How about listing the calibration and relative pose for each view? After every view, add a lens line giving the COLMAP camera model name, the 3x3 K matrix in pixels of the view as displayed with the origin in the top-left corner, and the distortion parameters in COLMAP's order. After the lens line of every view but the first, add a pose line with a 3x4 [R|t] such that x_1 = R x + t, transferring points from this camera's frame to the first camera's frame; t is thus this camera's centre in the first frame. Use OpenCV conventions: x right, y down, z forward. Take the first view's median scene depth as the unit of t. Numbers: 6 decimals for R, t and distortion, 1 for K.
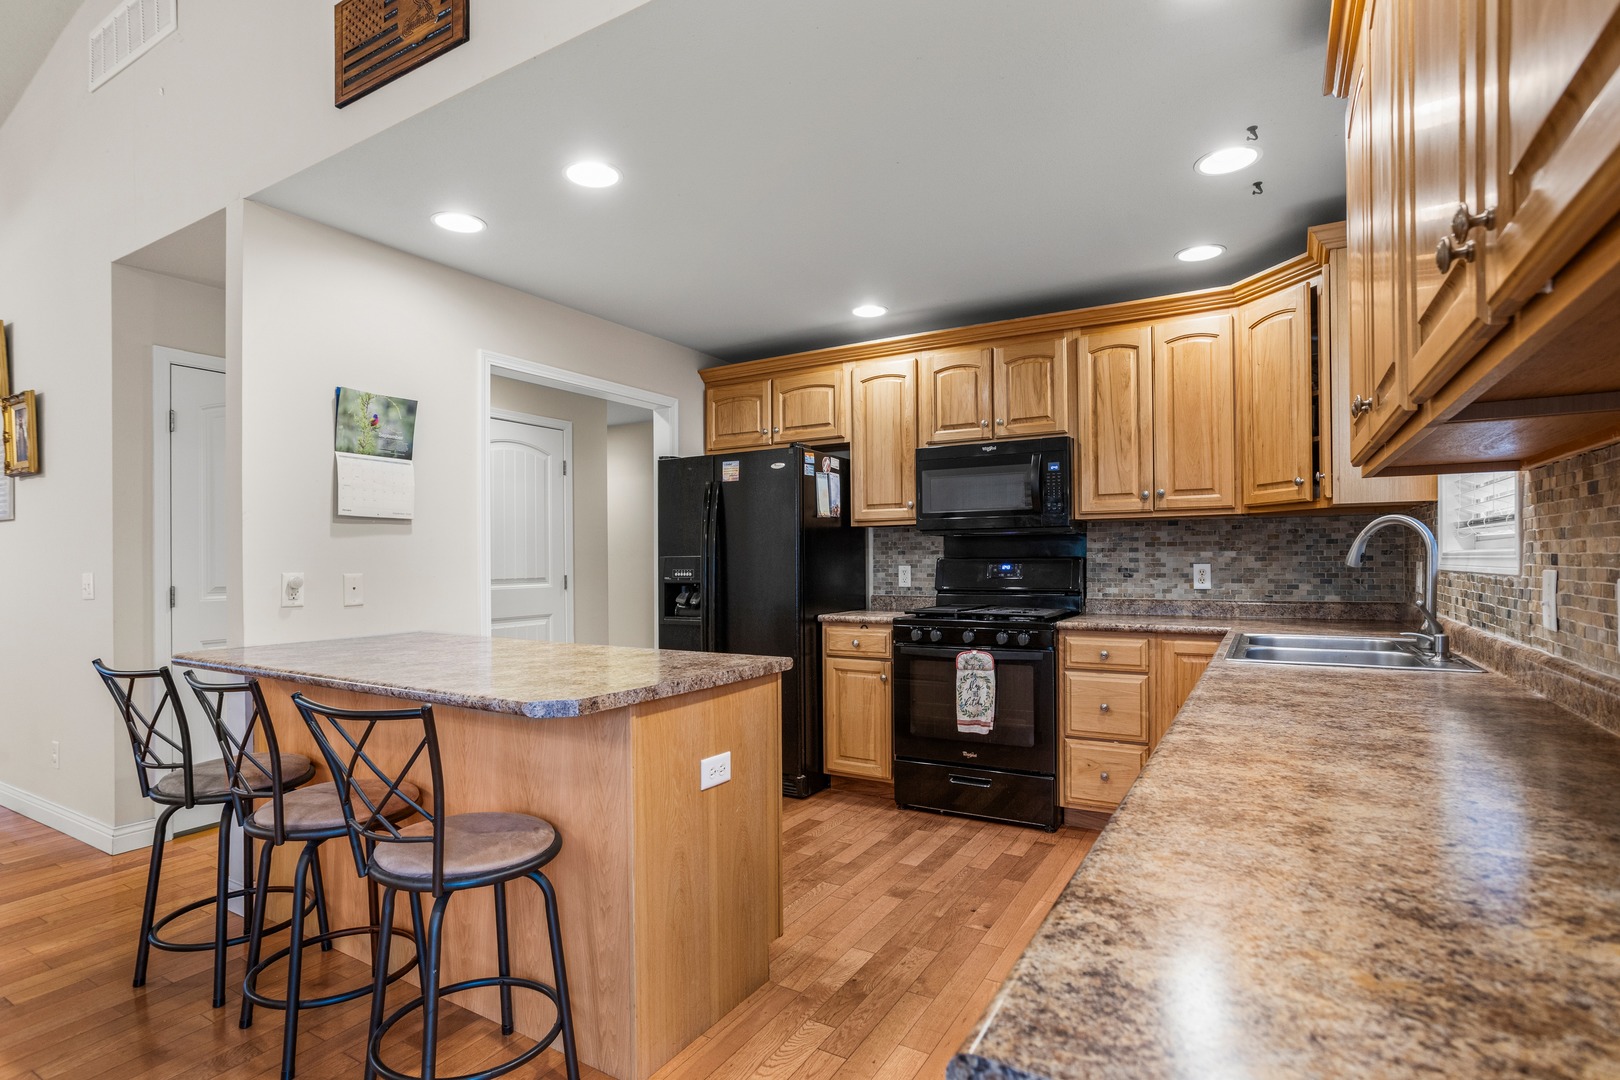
lens RADIAL K [[804.8, 0, 796.3], [0, 804.8, 558.7], [0, 0, 1]] dist [-0.043675, 0.023259]
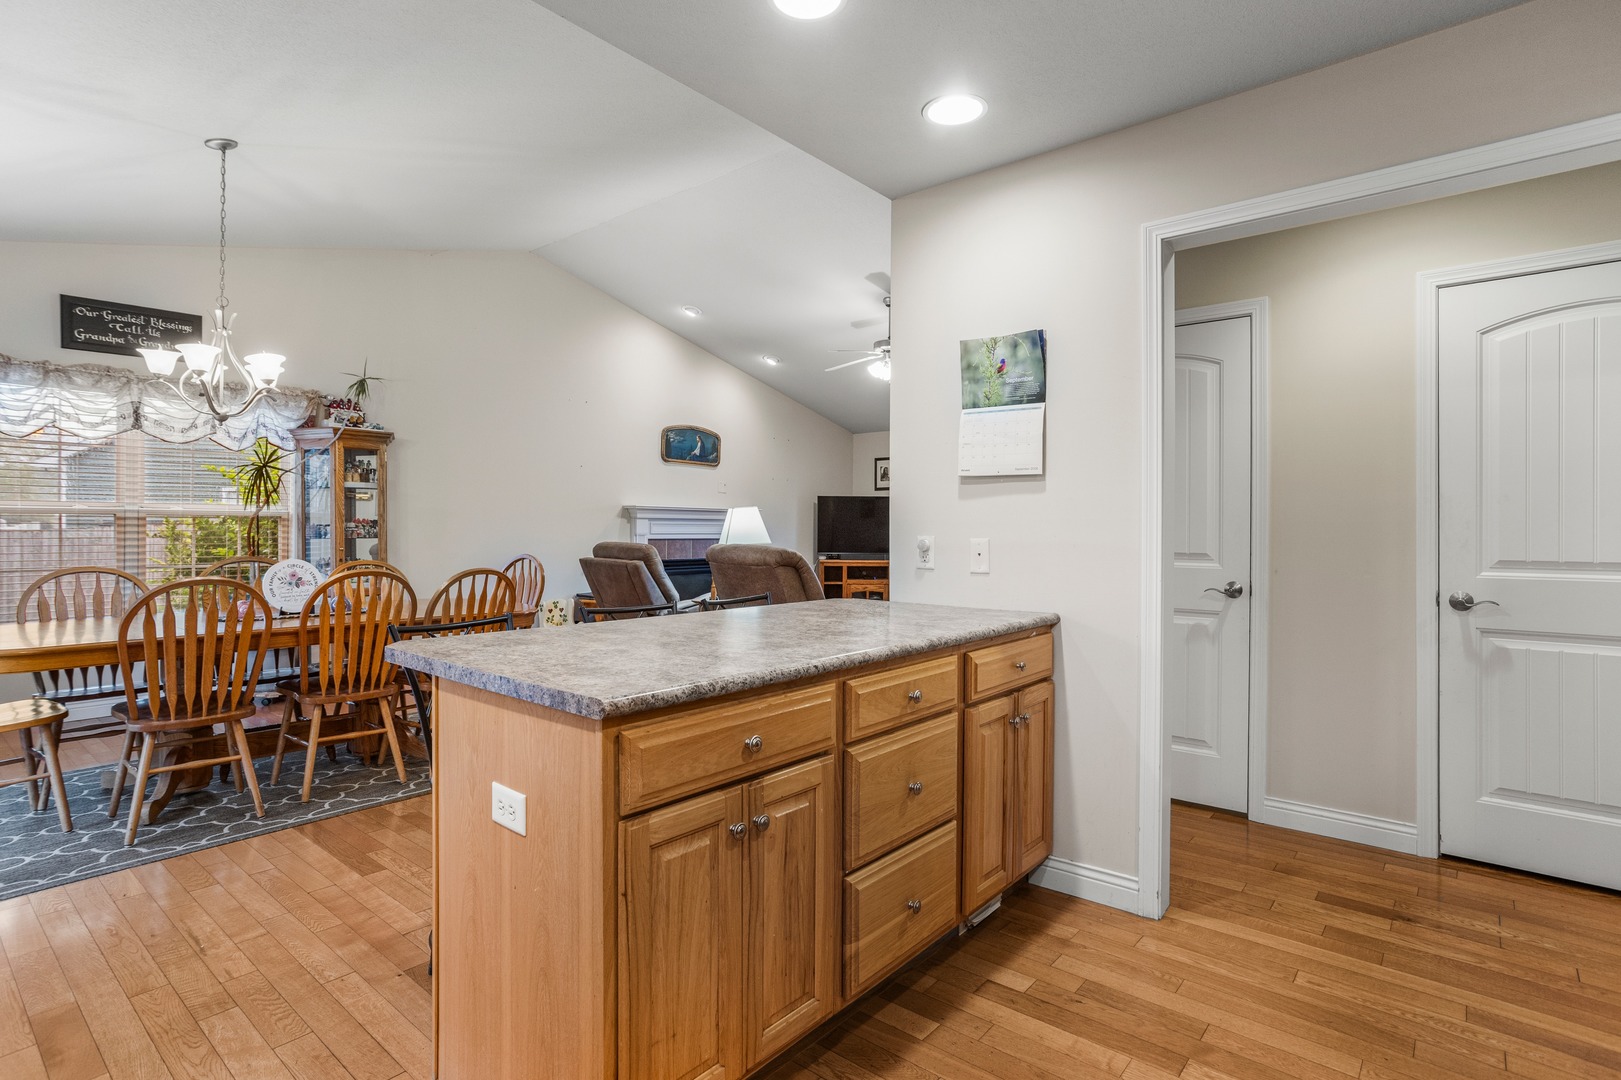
lens RADIAL K [[805.3, 0, 801.7], [0, 805.3, 526.1], [0, 0, 1]] dist [-0.043675, 0.023259]
pose [[-0.167571, 0.004742, -0.985849, 0.332339], [-0.002896, 0.999982, 0.005302, 0.000206], [0.985856, 0.003743, -0.167554, 0.799023]]
